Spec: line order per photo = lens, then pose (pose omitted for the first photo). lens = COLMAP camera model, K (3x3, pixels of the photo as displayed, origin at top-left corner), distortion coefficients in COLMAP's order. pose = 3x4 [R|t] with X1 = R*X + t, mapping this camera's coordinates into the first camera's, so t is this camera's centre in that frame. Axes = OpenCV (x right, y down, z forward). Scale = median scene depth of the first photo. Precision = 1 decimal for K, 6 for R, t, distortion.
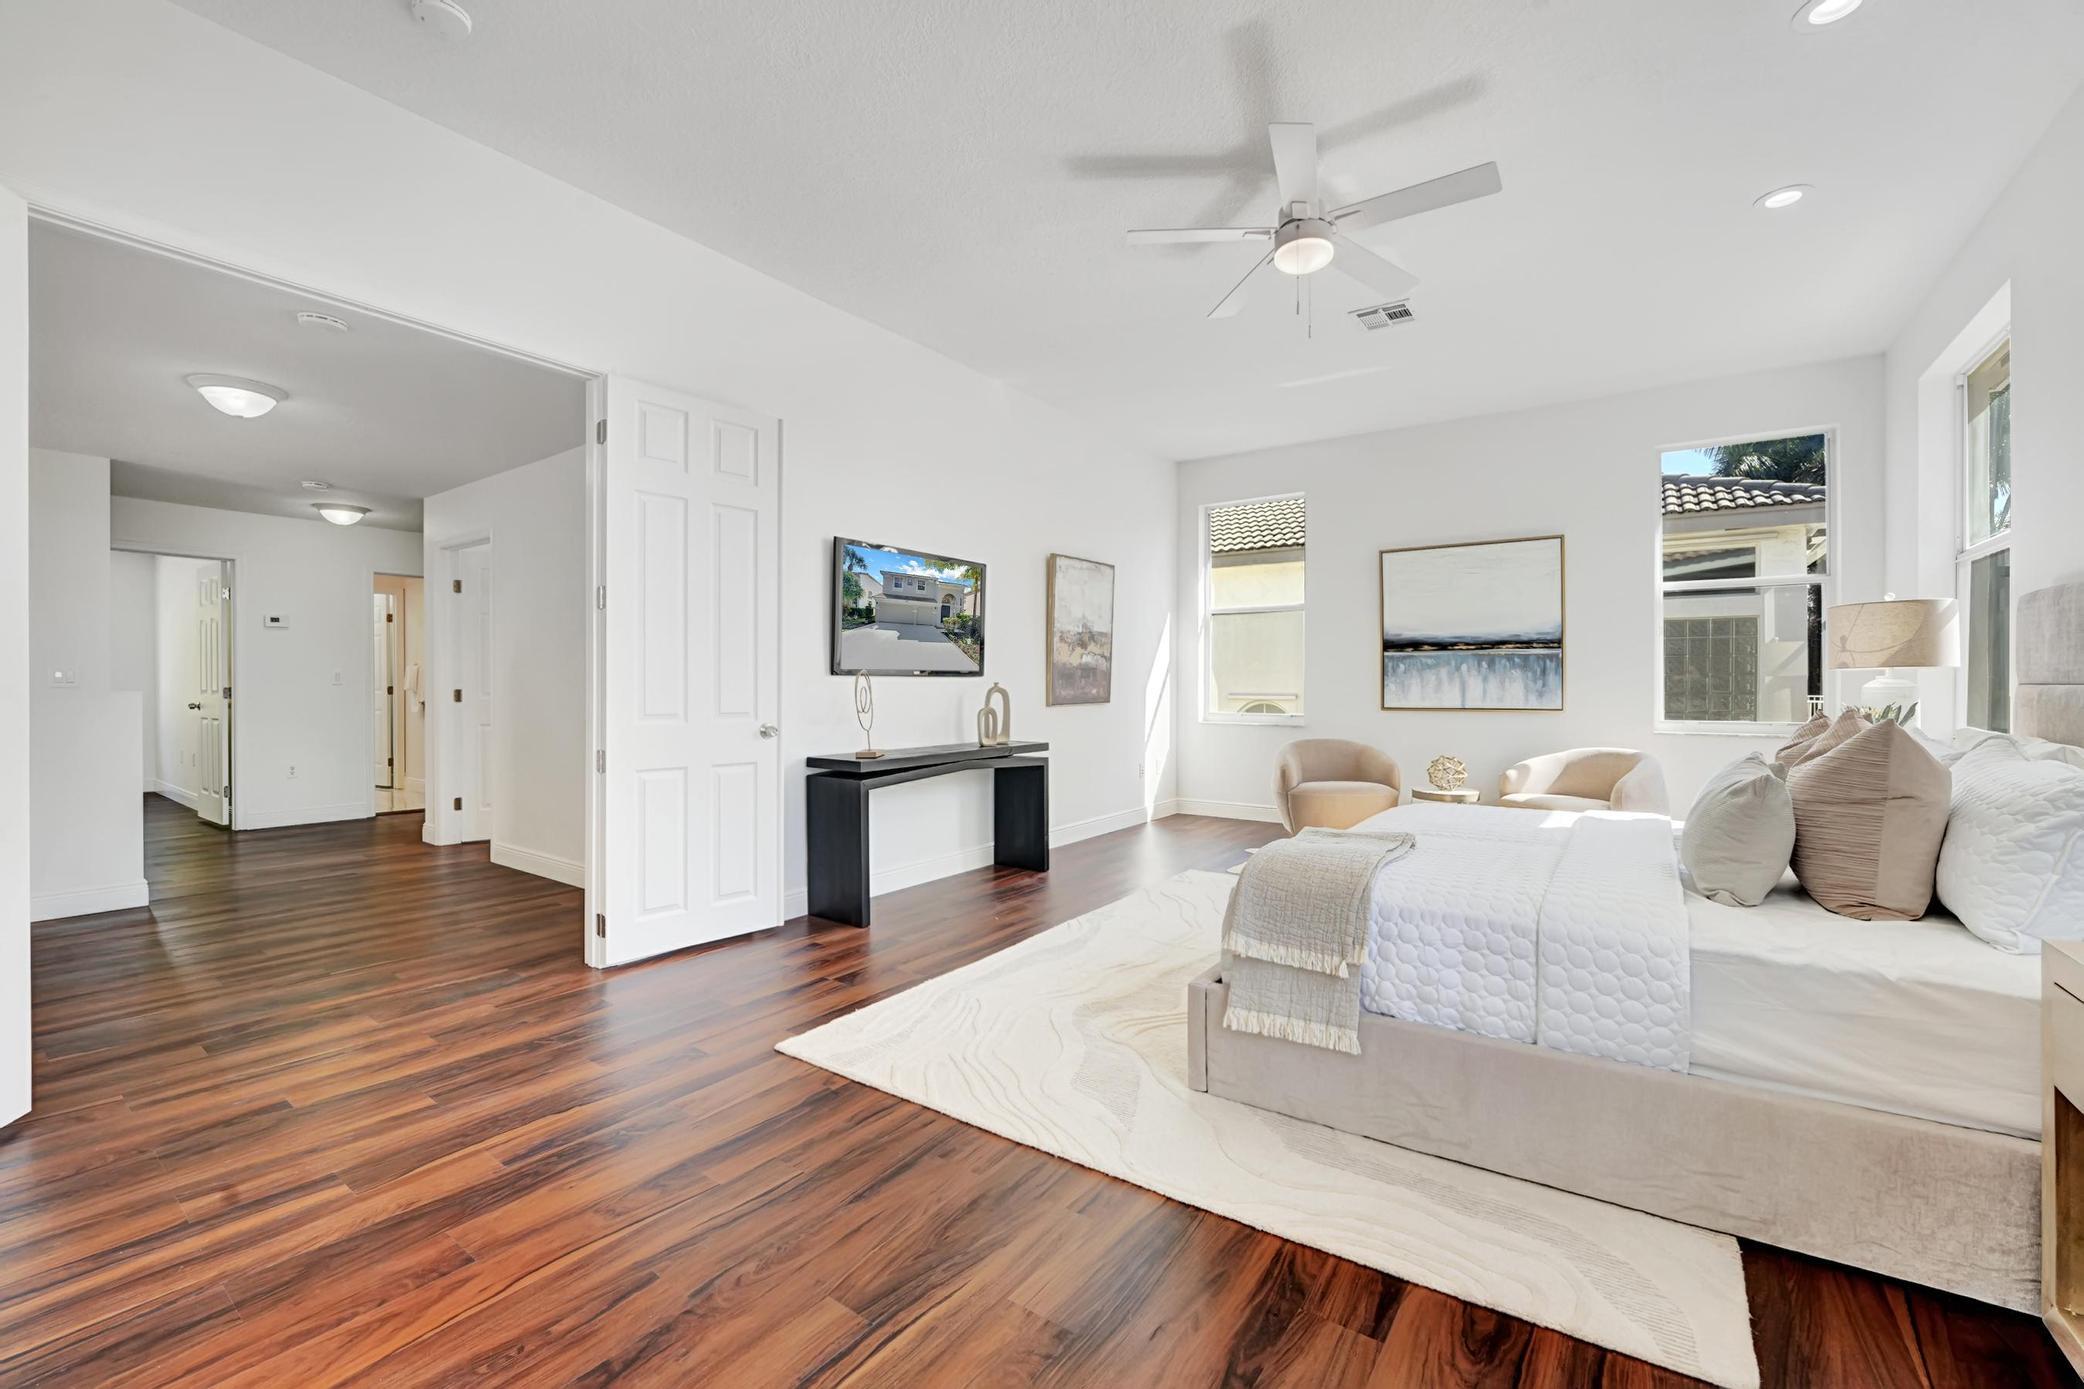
lens RADIAL K [[846.6, 0, 1040.6], [0, 846.6, 685.6], [0, 0, 1]] dist [-0.020070, 0.000039]
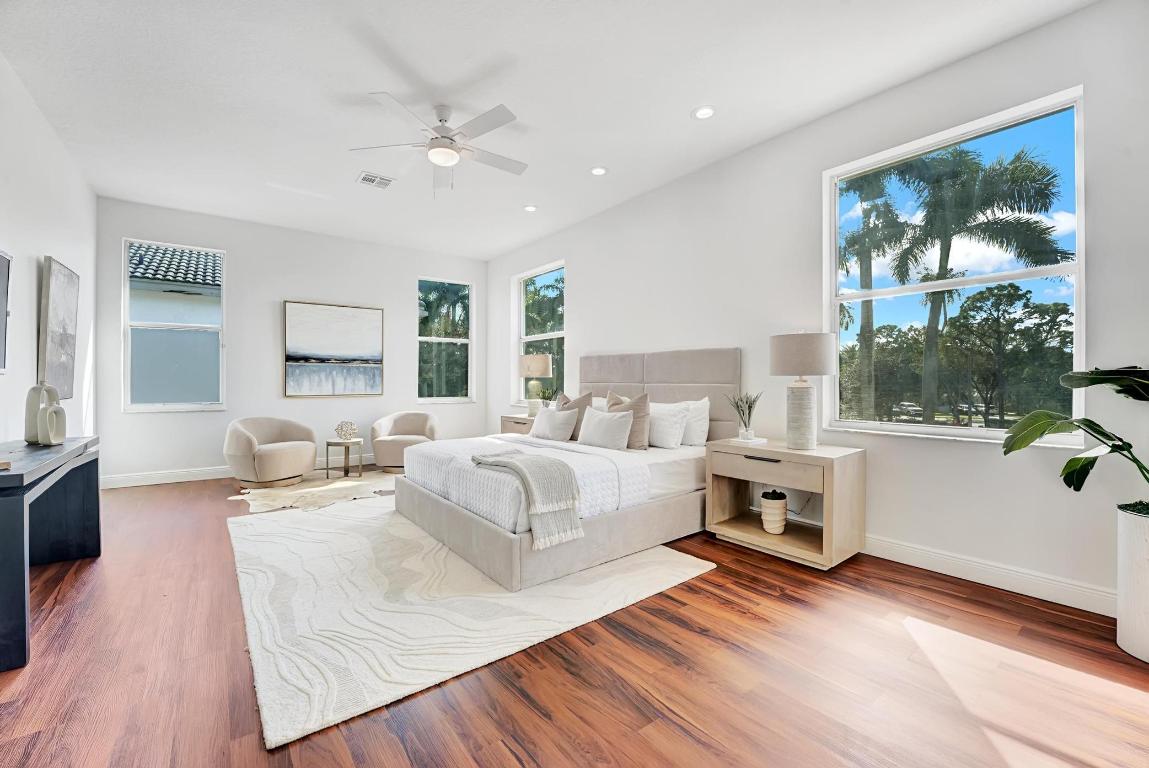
lens RADIAL K [[466.8, 0, 571.9], [0, 466.8, 386.0], [0, 0, 1]] dist [-0.020070, 0.000039]
pose [[0.308873, -0.008910, 0.951061, -0.303249], [-0.001252, 0.999951, 0.009775, -0.003117], [-0.951102, -0.004209, 0.308847, 0.206716]]
